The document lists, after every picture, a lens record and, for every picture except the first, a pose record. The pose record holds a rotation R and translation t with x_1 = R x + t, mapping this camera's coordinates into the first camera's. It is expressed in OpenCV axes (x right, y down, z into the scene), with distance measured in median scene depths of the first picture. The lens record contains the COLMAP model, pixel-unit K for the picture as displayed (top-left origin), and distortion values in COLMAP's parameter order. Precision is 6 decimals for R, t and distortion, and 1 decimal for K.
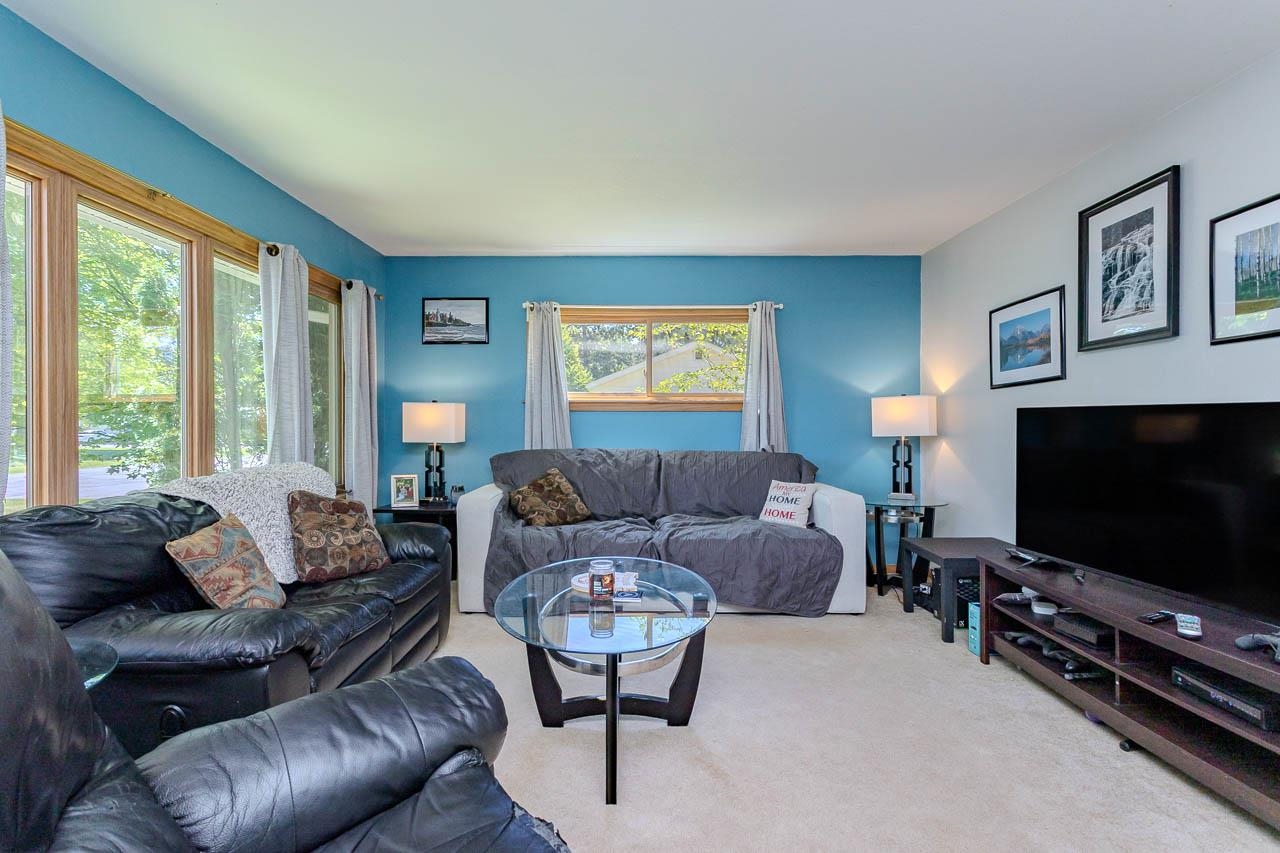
lens RADIAL K [[614.2, 0, 631.6], [0, 614.2, 425.0], [0, 0, 1]] dist [-0.001505, 0.001275]
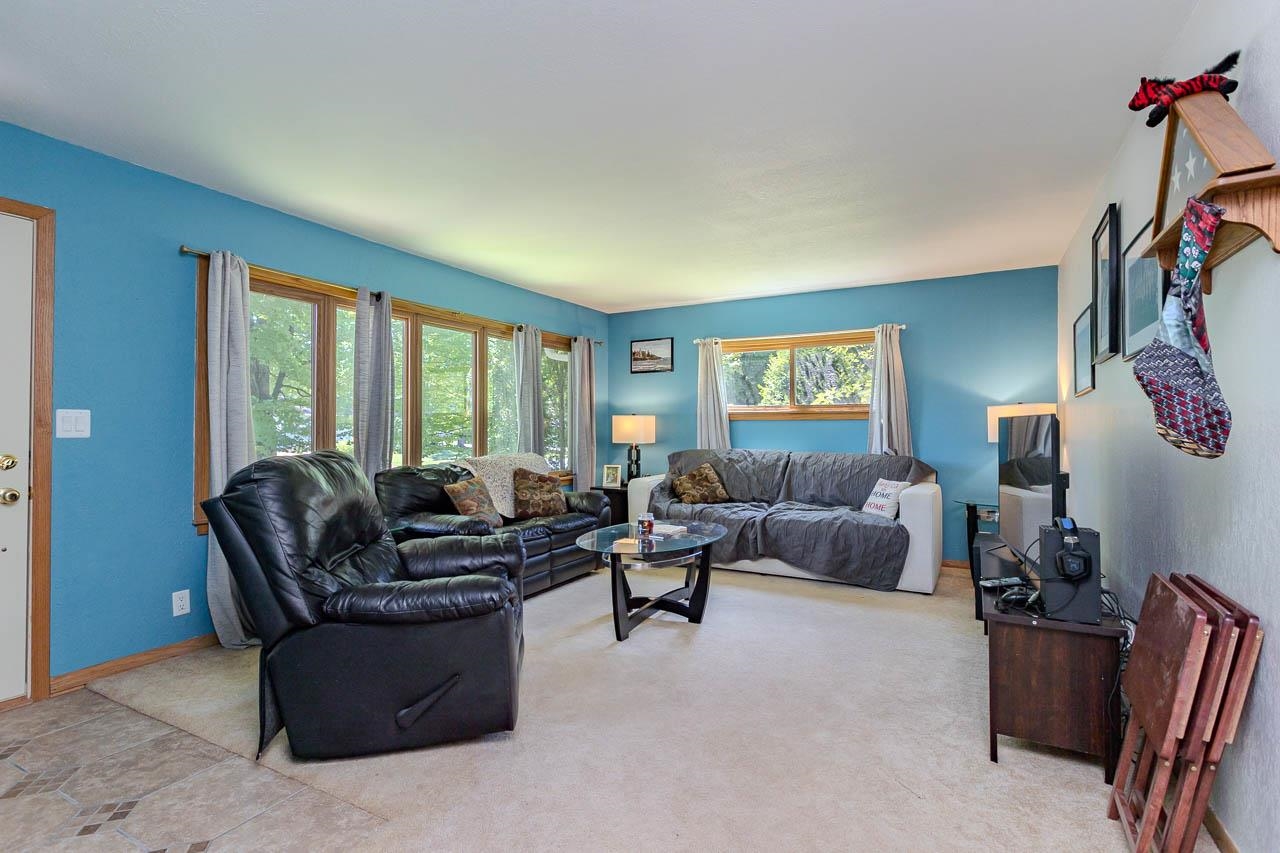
lens RADIAL K [[614.2, 0, 631.6], [0, 614.2, 425.0], [0, 0, 1]] dist [-0.001505, 0.001275]
pose [[0.870497, -0.003507, -0.492161, 0.399429], [-0.001221, 0.999956, -0.009286, -0.000716], [0.492172, 0.008684, 0.870455, -0.253985]]
